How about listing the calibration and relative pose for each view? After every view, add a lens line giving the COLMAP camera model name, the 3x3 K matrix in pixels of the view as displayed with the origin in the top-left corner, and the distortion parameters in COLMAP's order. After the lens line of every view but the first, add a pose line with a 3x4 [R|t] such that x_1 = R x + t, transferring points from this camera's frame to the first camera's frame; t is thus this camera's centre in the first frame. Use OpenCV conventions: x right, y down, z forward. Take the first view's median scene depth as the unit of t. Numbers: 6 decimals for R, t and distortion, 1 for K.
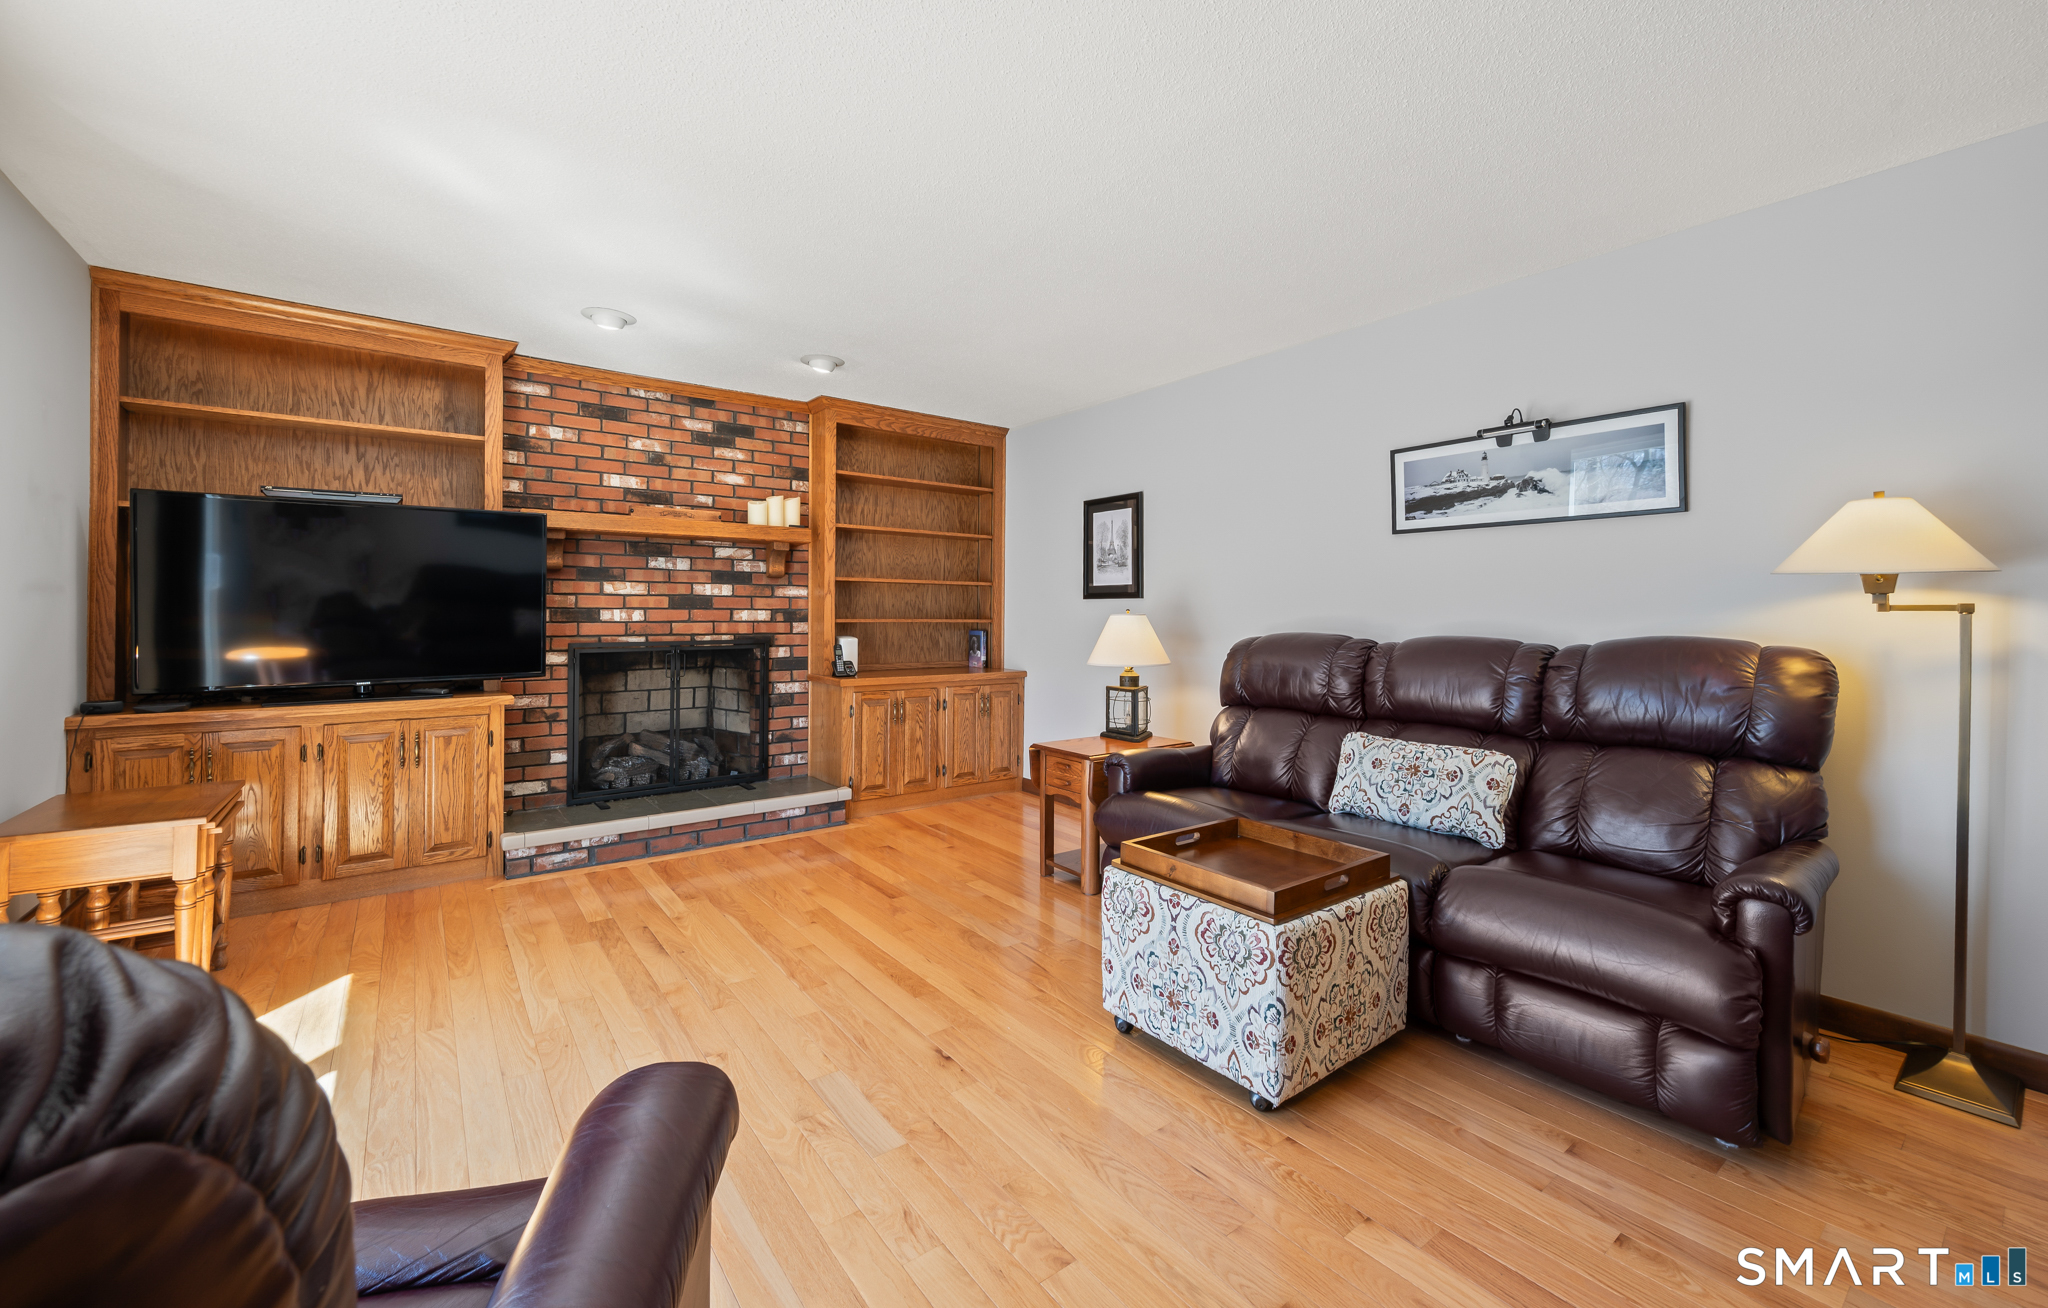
lens RADIAL K [[814.6, 0, 1037.6], [0, 814.6, 610.4], [0, 0, 1]] dist [-0.001628, -0.000275]
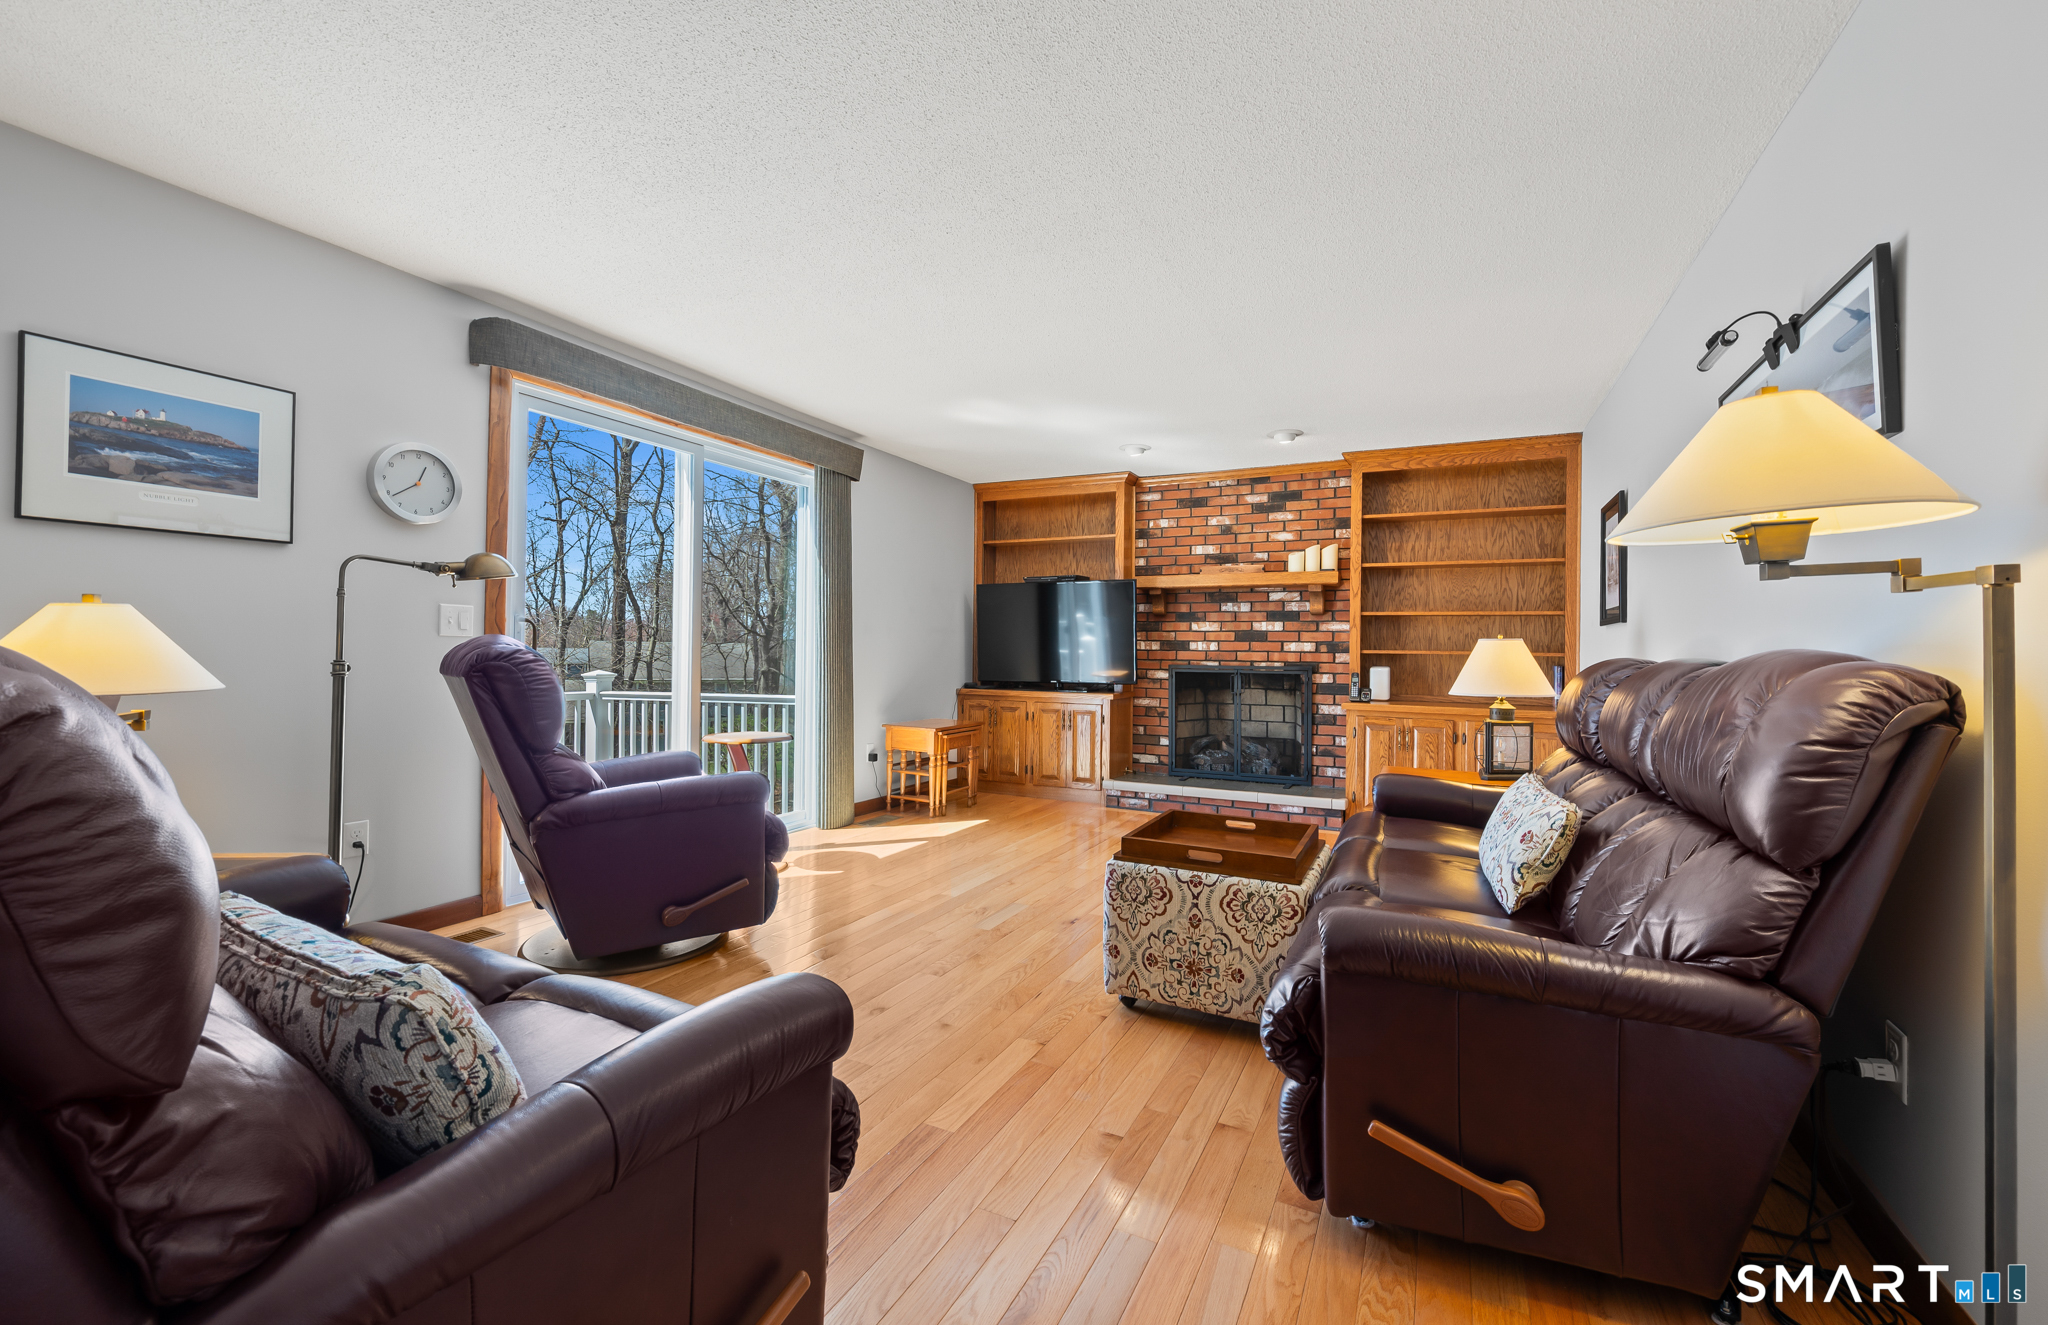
lens RADIAL K [[813.9, 0, 1036.7], [0, 813.9, 653.9], [0, 0, 1]] dist [-0.001924, -0.000063]
pose [[0.444678, 0.004177, -0.895681, 0.575347], [-0.009515, 0.999955, -0.000061, 0.021054], [0.895640, 0.008550, 0.444698, 0.118765]]
